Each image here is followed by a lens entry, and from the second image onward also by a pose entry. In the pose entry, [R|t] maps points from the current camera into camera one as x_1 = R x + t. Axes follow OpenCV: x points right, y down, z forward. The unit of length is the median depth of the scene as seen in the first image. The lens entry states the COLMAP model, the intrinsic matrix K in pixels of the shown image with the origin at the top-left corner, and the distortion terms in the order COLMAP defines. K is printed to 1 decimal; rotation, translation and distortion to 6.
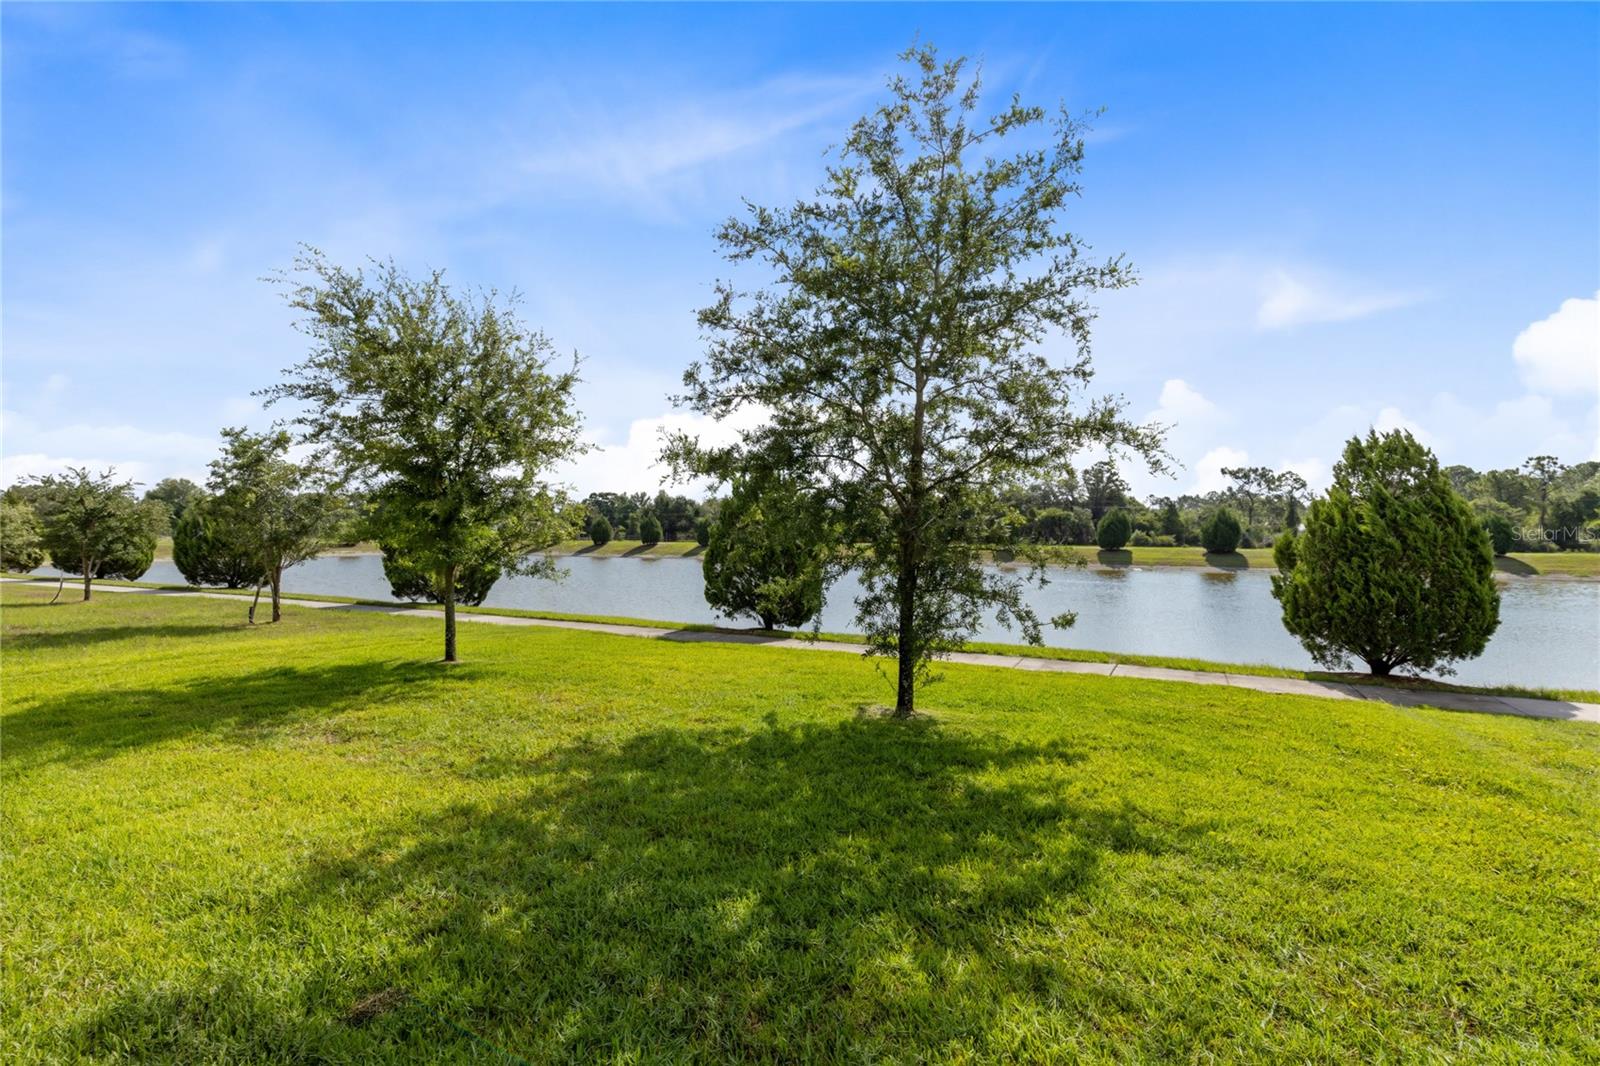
lens RADIAL K [[700.5, 0, 793.9], [0, 700.5, 525.6], [0, 0, 1]] dist [-0.007453, -0.000354]
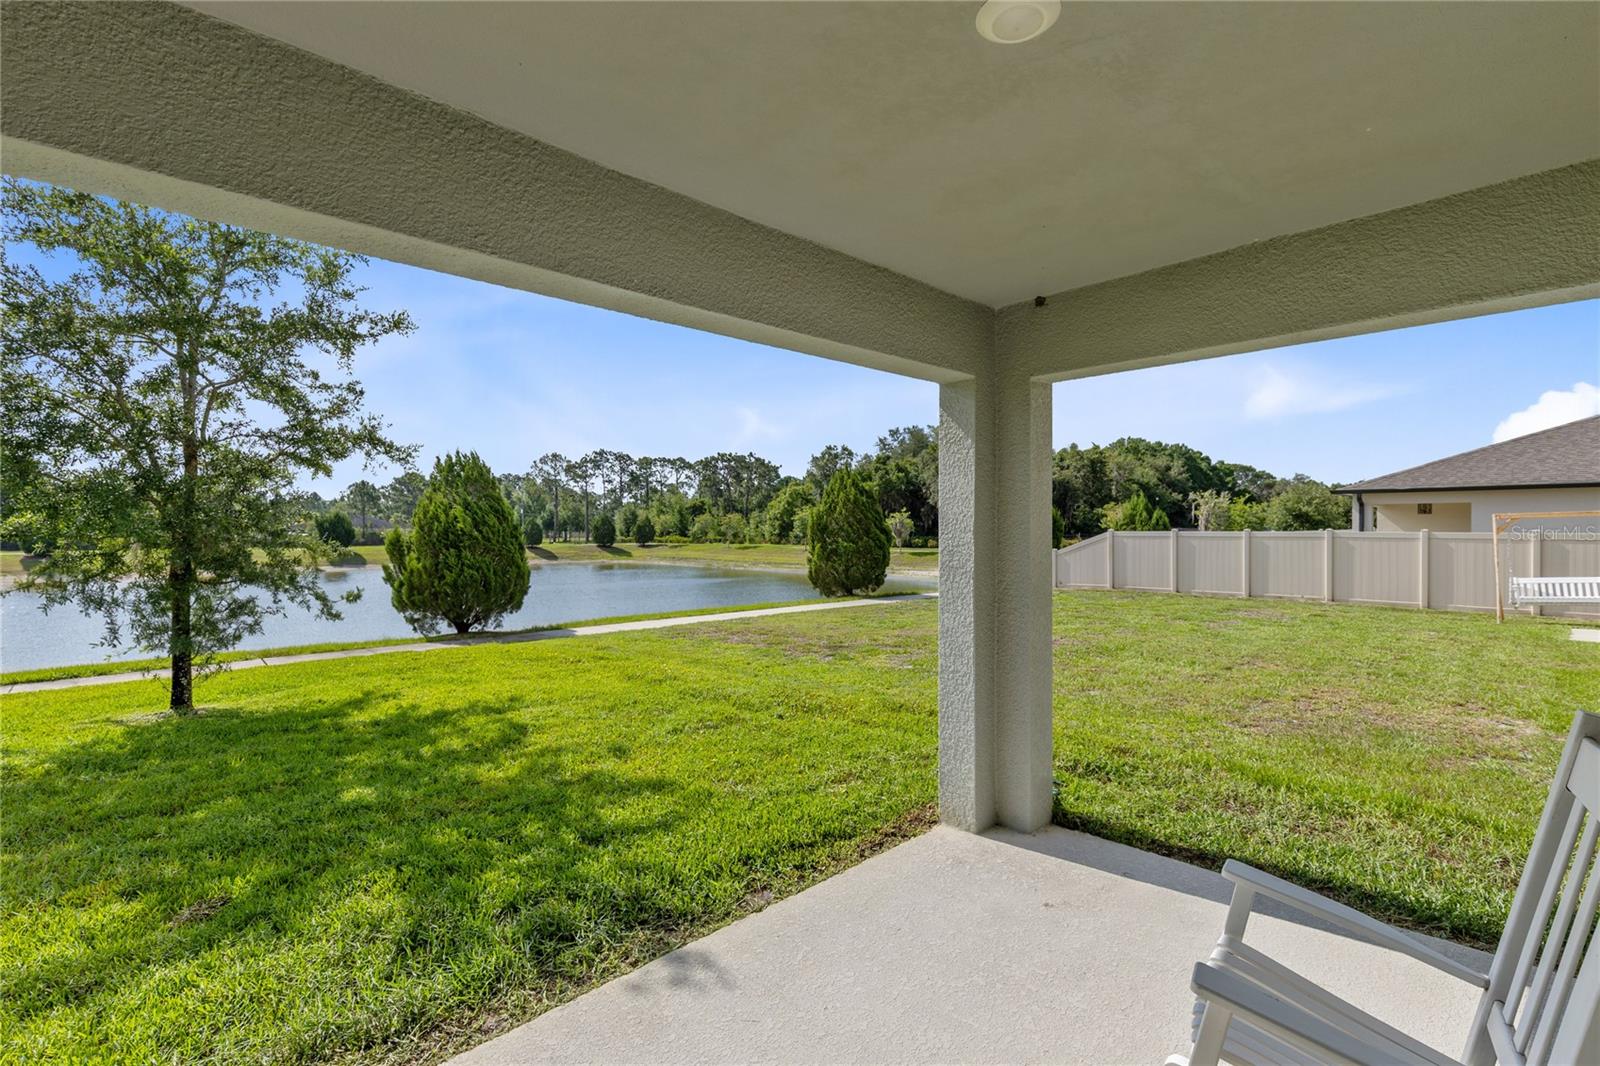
lens RADIAL K [[743.4, 0, 800.0], [0, 743.4, 533.0], [0, 0, 1]] dist [-0.001043, -0.000042]
pose [[0.316000, -0.007483, 0.948730, -0.513582], [-0.002677, 0.999958, 0.008779, 0.009124], [-0.948755, -0.005313, 0.315967, -0.122446]]
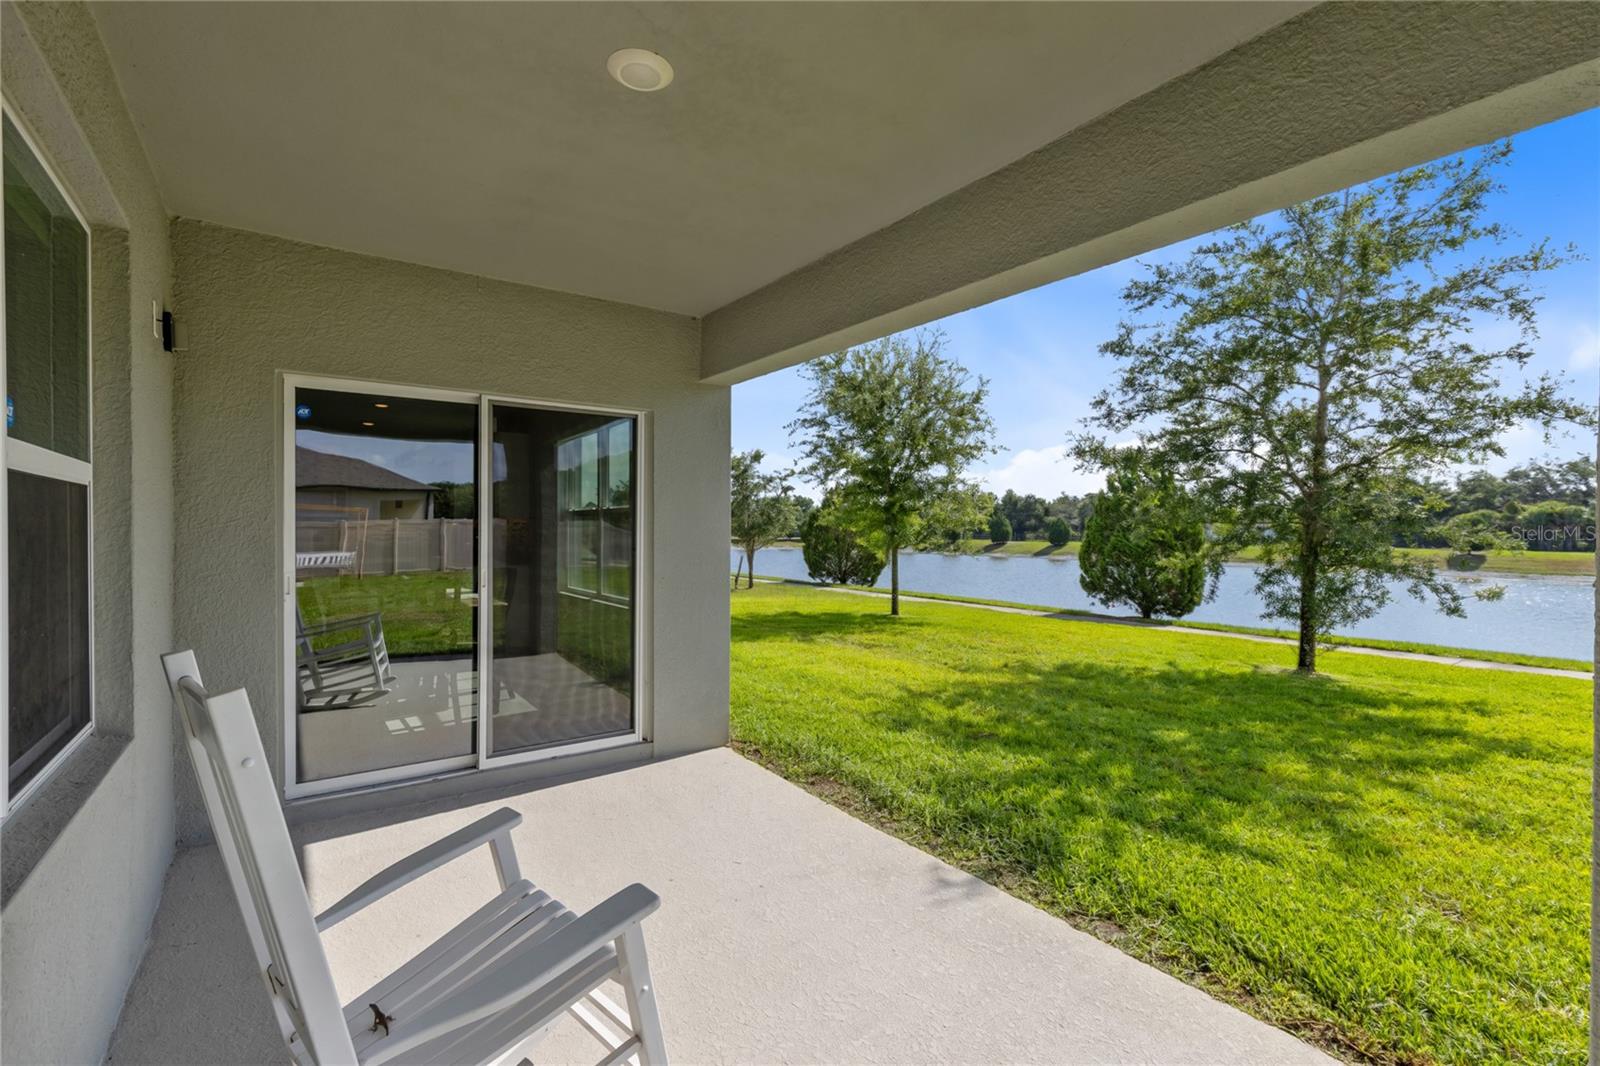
lens RADIAL K [[700.5, 0, 793.9], [0, 700.5, 525.6], [0, 0, 1]] dist [-0.007453, -0.000354]
pose [[0.887761, 0.000654, -0.460304, -0.054253], [-0.001118, 0.999999, -0.000735, 0.028583], [0.460303, 0.001167, 0.887761, -0.360115]]
